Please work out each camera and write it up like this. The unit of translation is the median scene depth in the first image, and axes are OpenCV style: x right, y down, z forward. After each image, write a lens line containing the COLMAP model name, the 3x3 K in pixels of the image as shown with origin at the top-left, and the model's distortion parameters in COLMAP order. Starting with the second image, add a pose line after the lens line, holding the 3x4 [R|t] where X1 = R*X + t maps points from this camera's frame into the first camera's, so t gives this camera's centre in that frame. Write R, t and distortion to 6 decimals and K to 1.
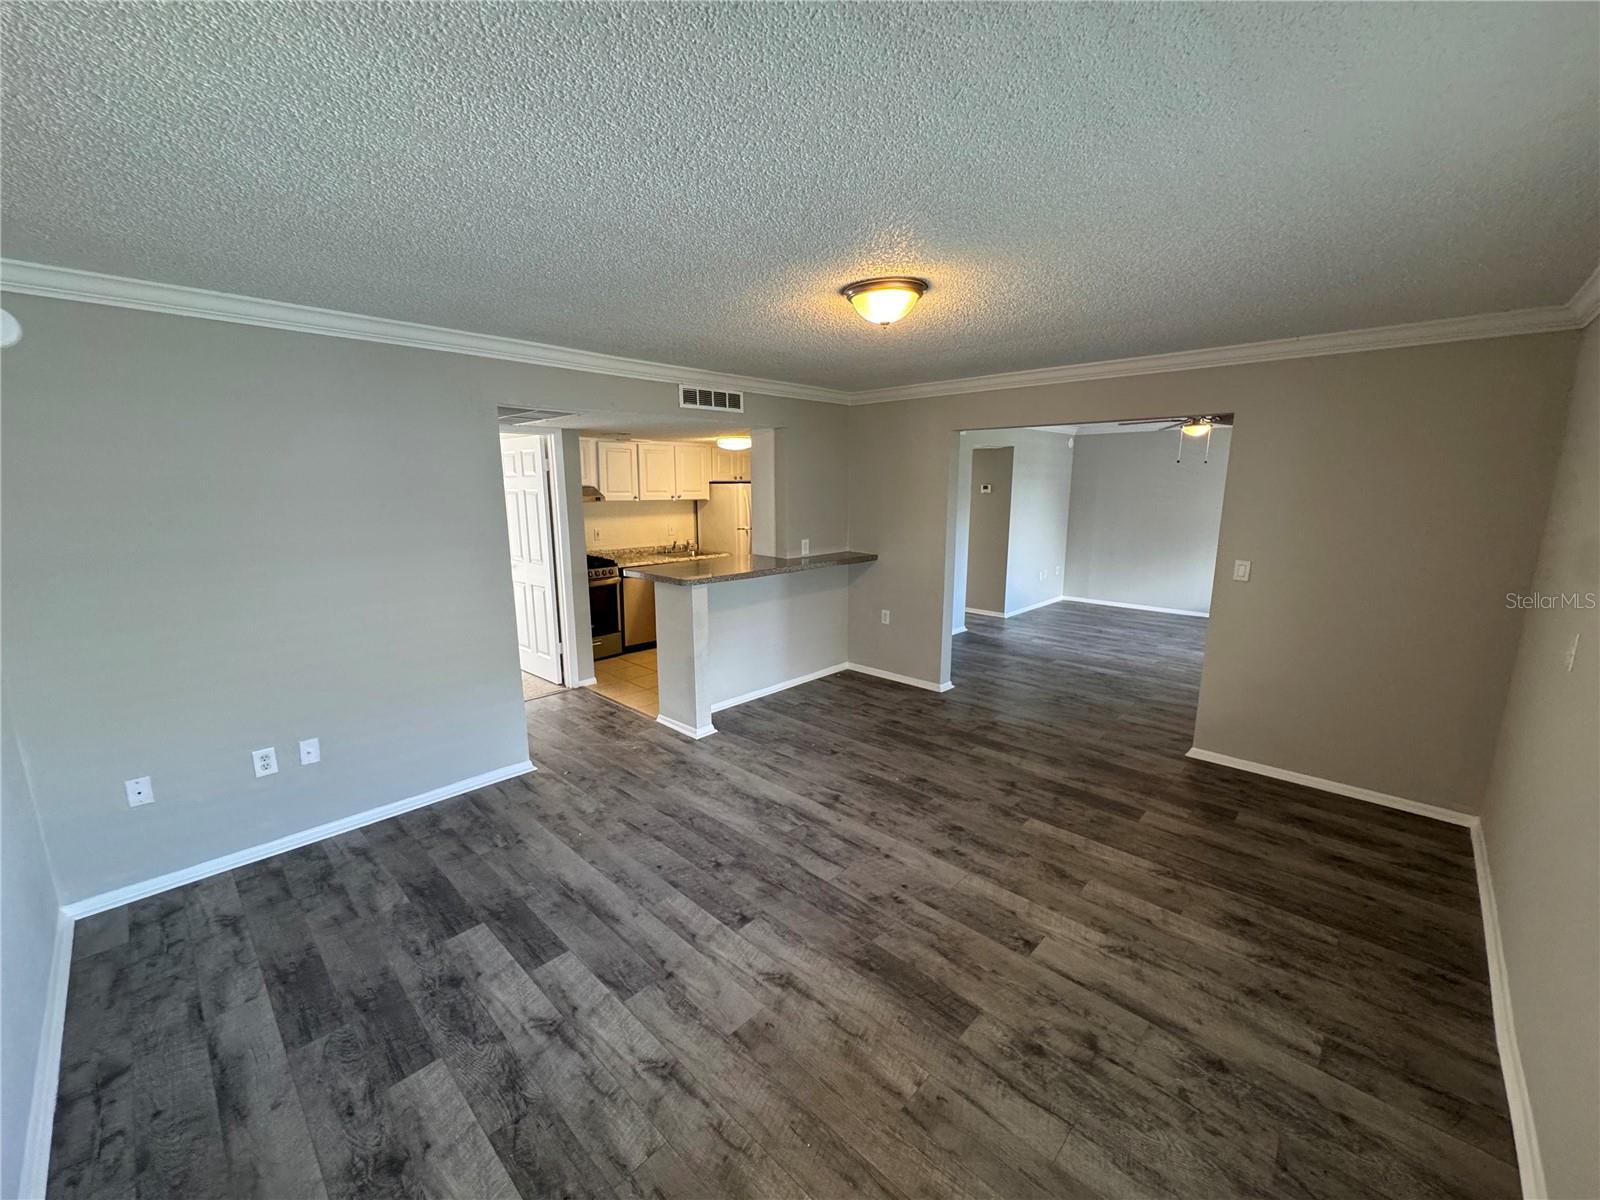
lens RADIAL K [[642.2, 0, 800.5], [0, 642.2, 603.9], [0, 0, 1]] dist [-0.000033, 0.000125]
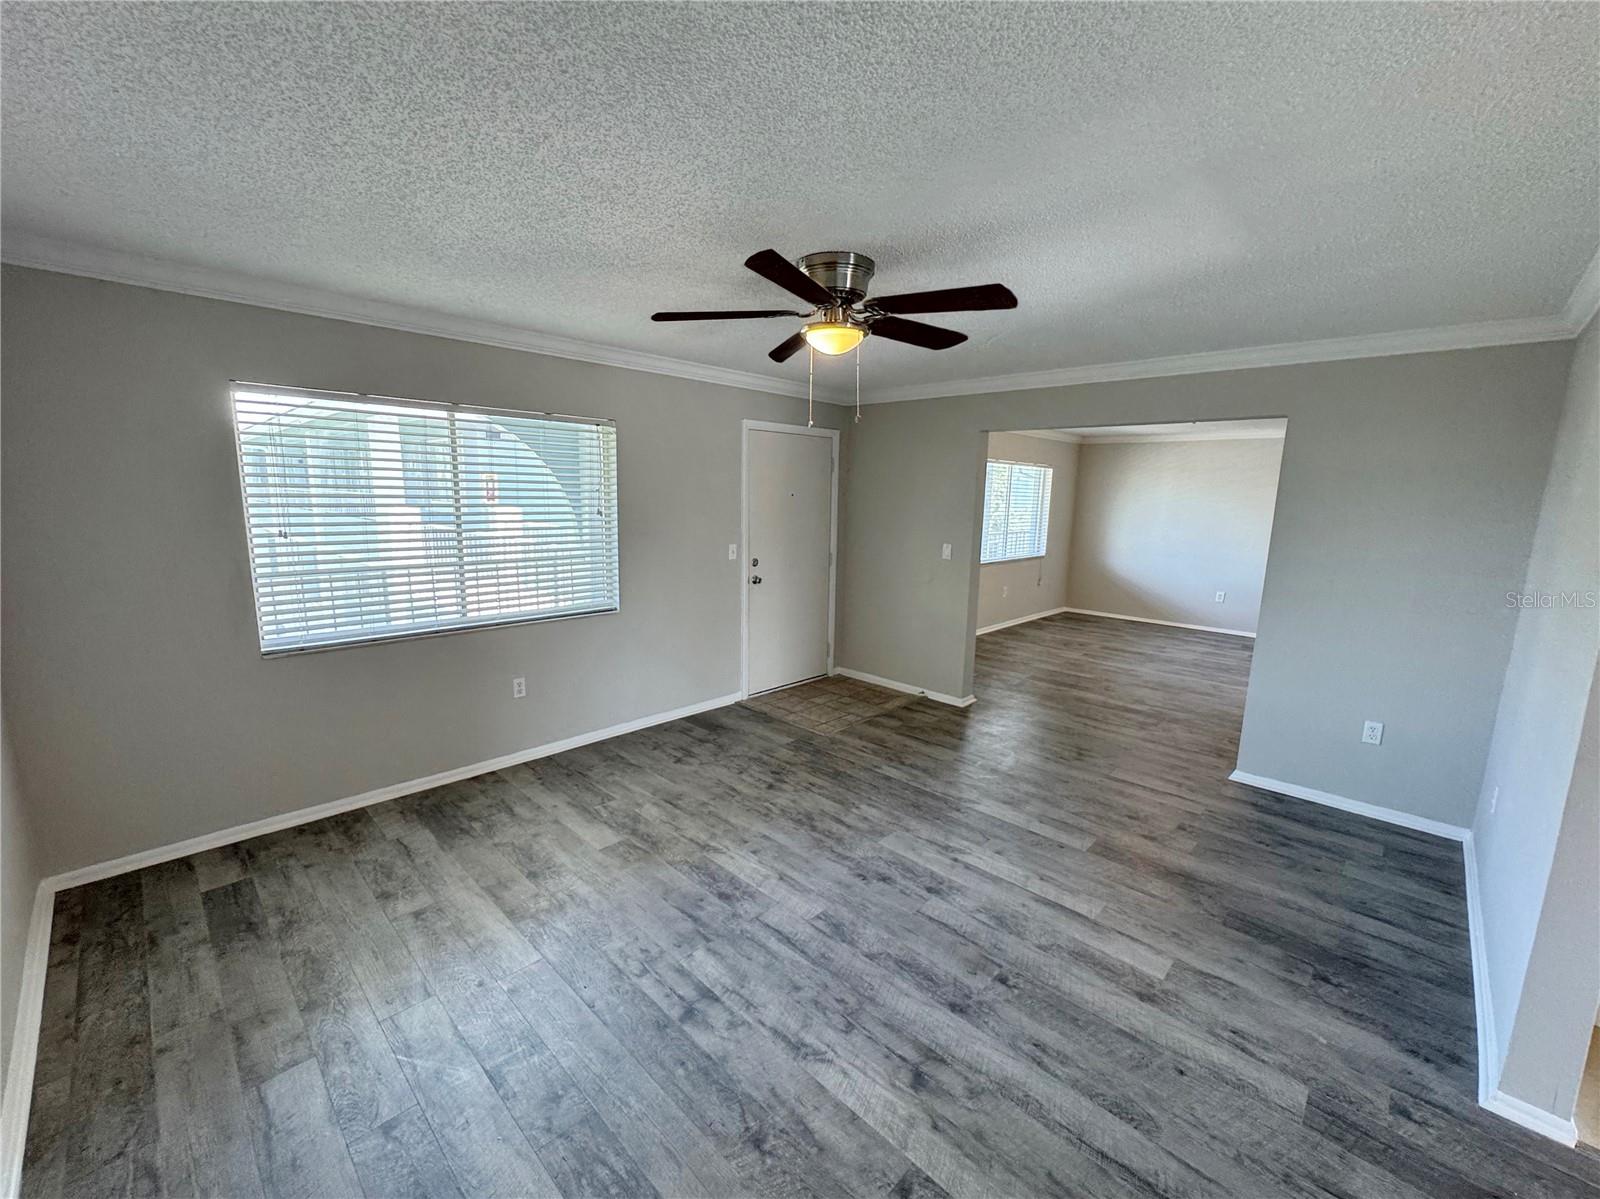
lens RADIAL K [[664.4, 0, 820.7], [0, 664.4, 597.8], [0, 0, 1]] dist [-0.000822, -0.000046]
pose [[-0.999347, -0.024661, -0.026416, 1.060109], [-0.032298, 0.937399, 0.346755, -0.437428], [0.016211, 0.347382, -0.937584, 2.406290]]
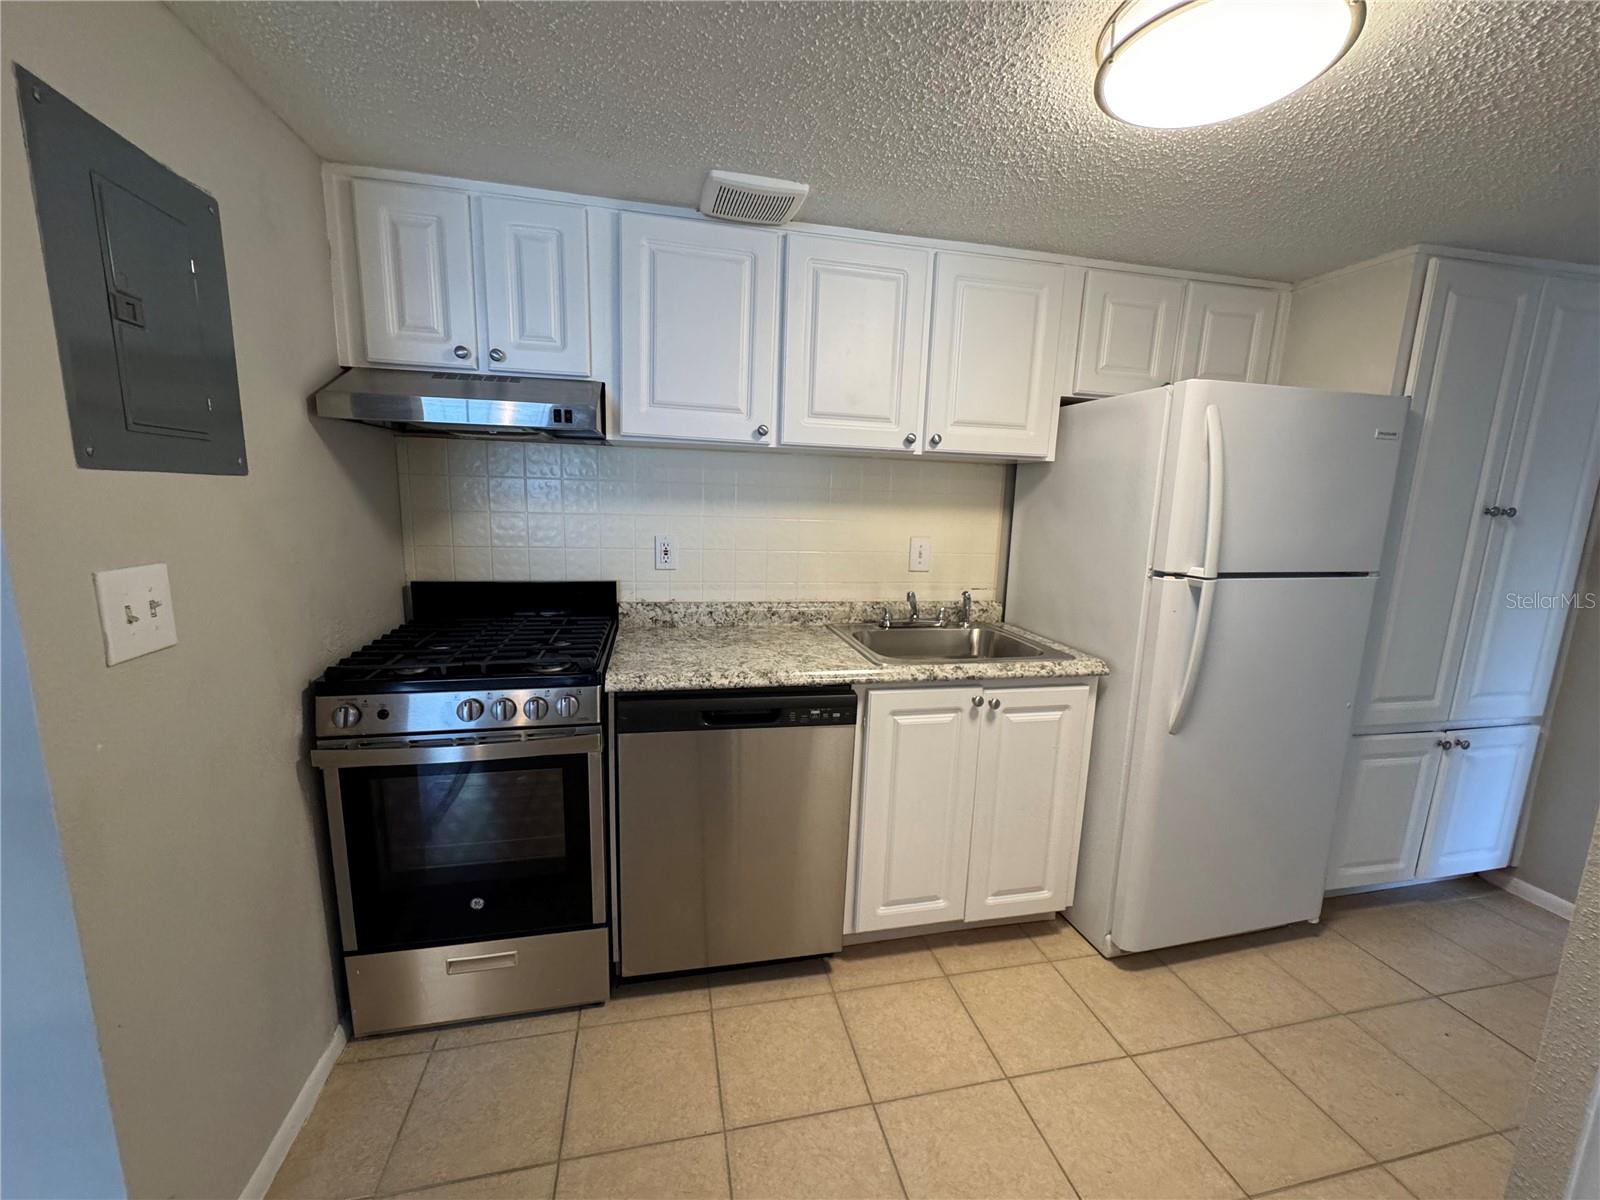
lens RADIAL K [[642.2, 0, 800.5], [0, 642.2, 603.9], [0, 0, 1]] dist [-0.000033, 0.000125]
pose [[0.835110, 0.117311, -0.537429, -0.152347], [-0.131750, 0.991215, 0.011638, -0.178536], [0.534073, 0.061087, 0.843229, 1.434763]]
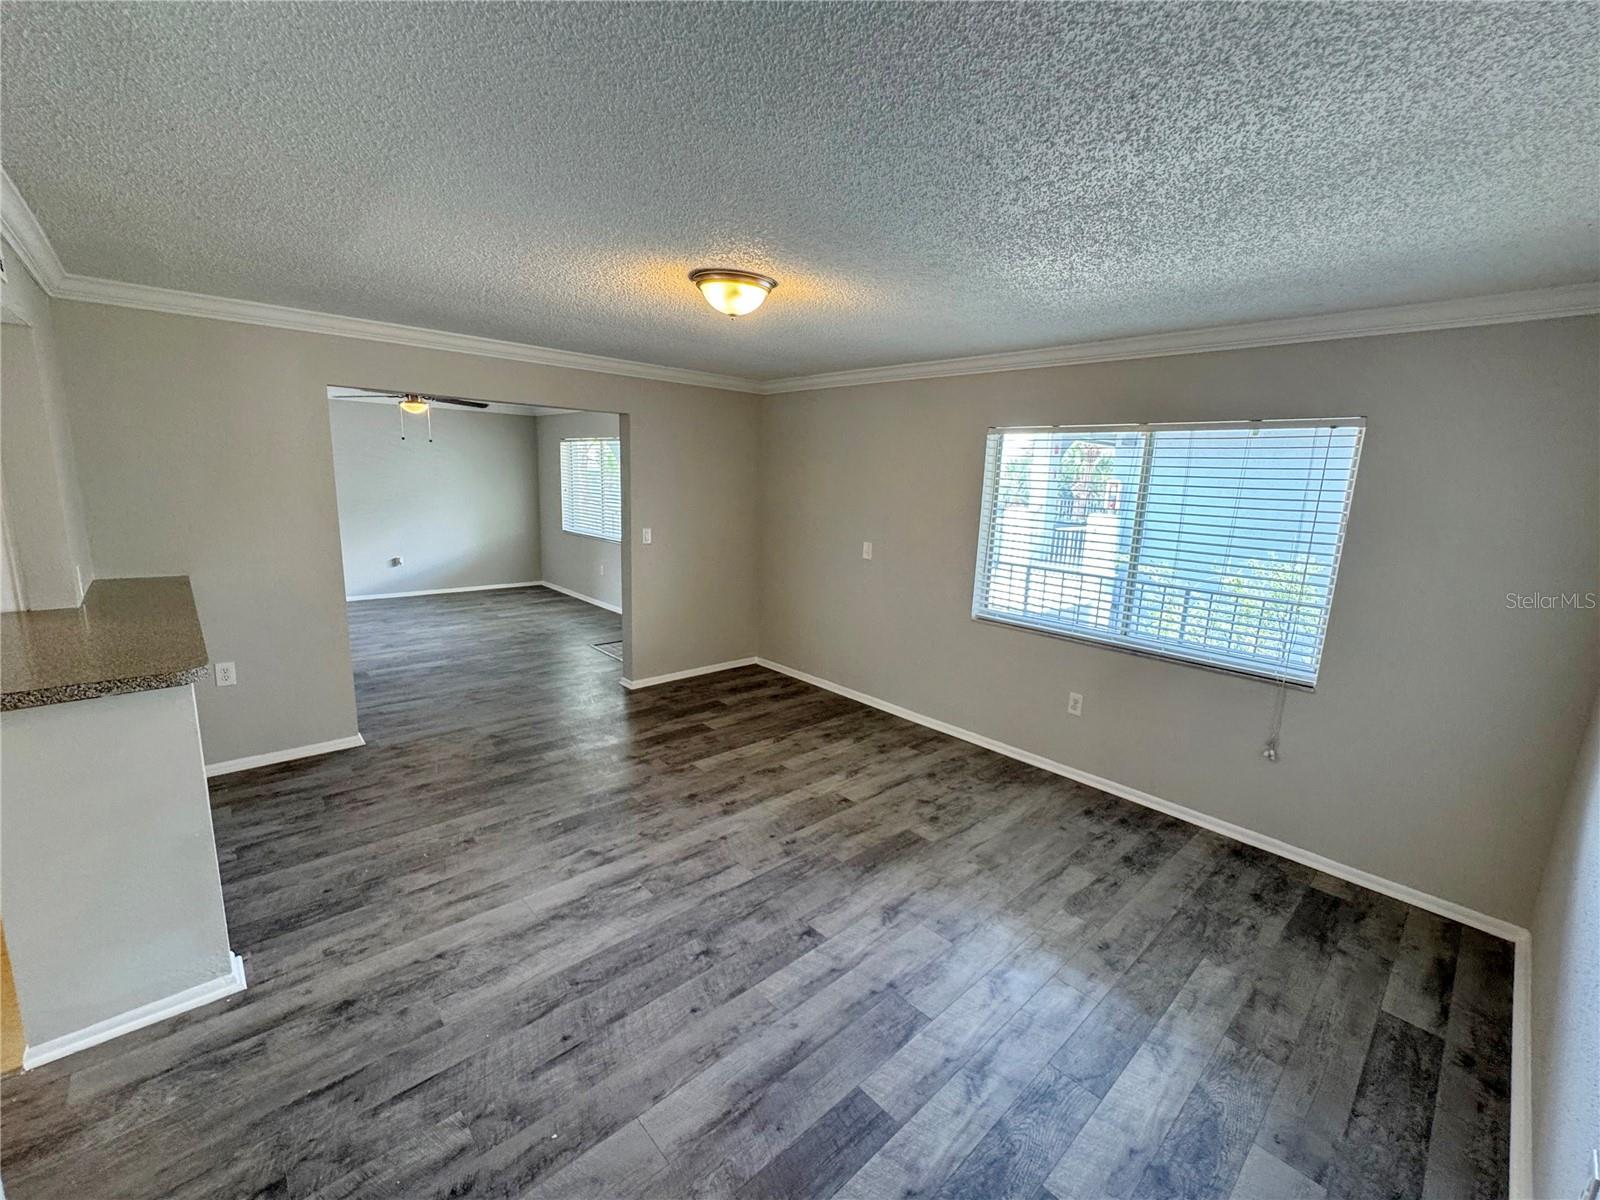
lens RADIAL K [[668.0, 0, 800.0], [0, 668.0, 600.0], [0, 0, 1]] dist [0.001551, -0.000003]
pose [[0.064390, -0.181692, 0.981245, -0.691934], [0.149951, 0.973883, 0.170489, -0.116510], [-0.986594, 0.136161, 0.089954, 0.607253]]
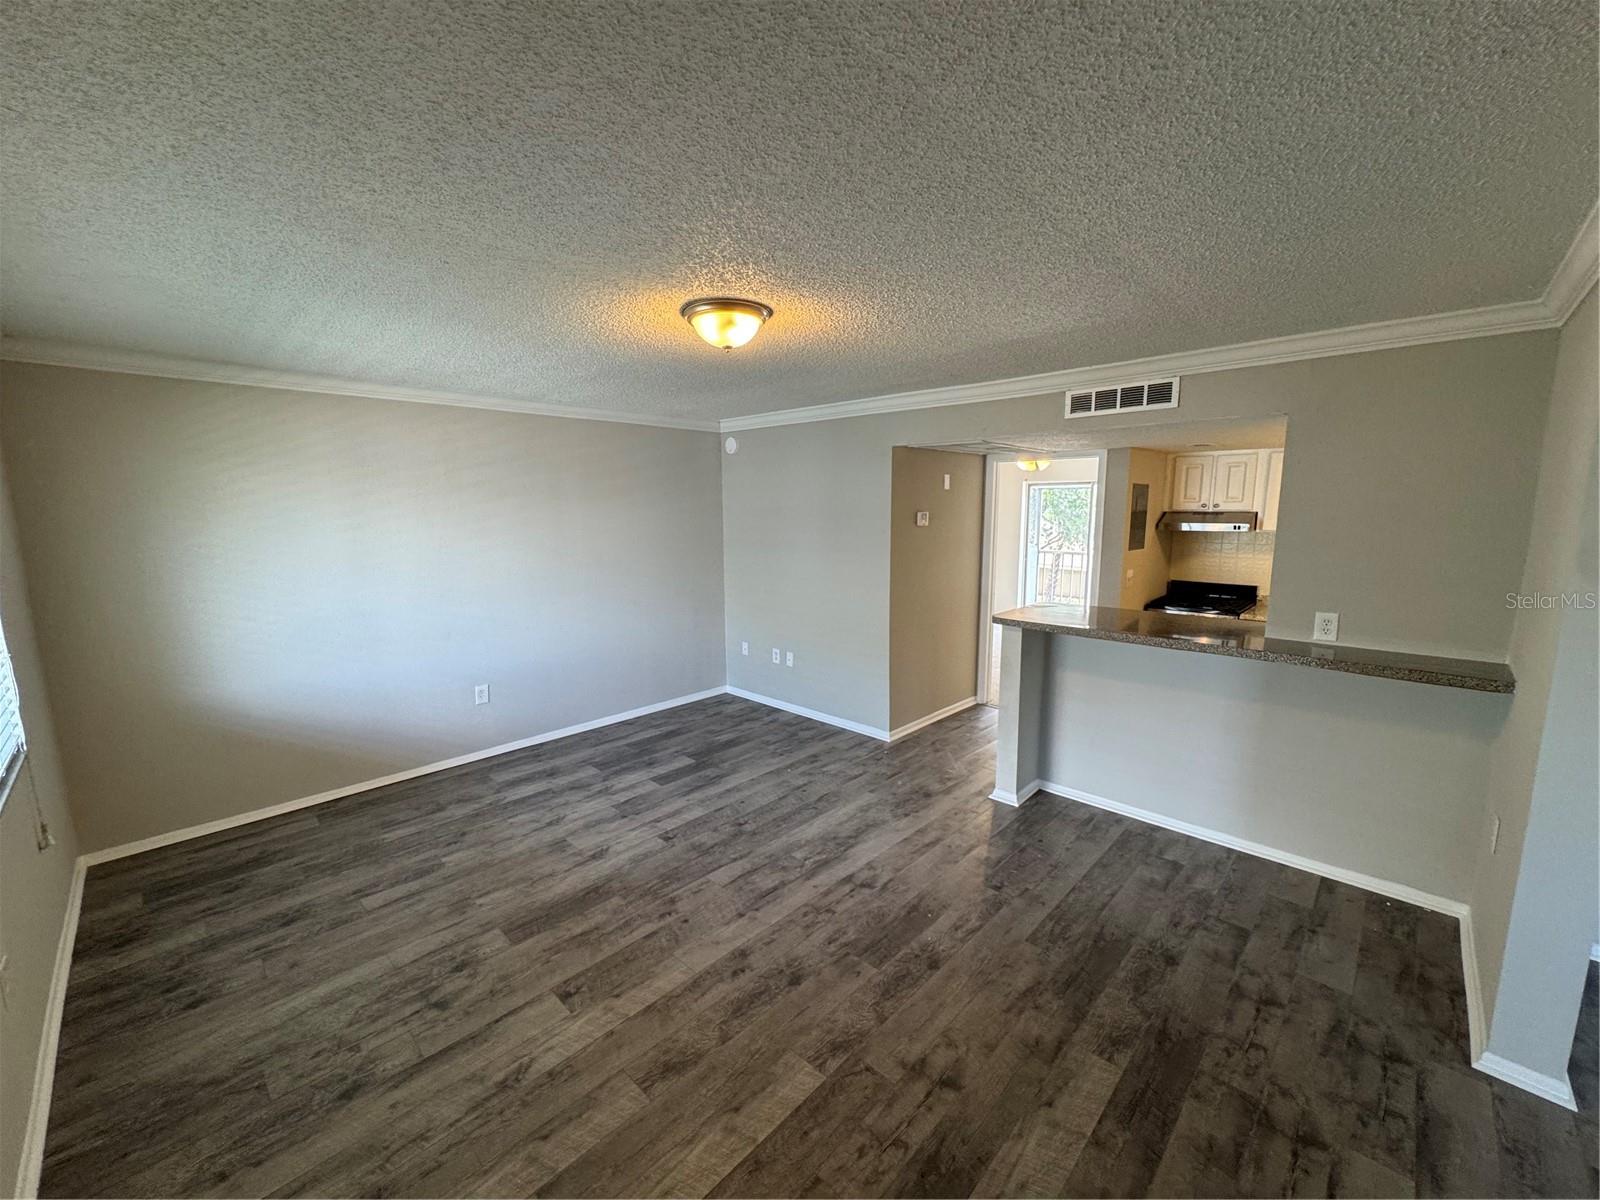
lens RADIAL K [[637.5, 0, 796.4], [0, 637.5, 603.5], [0, 0, 1]] dist [-0.001268, 0.000062]
pose [[-0.009279, 0.152156, -0.988313, 0.802896], [-0.182118, 0.971568, 0.151288, -0.159843], [0.983233, 0.181394, 0.018695, 0.813418]]
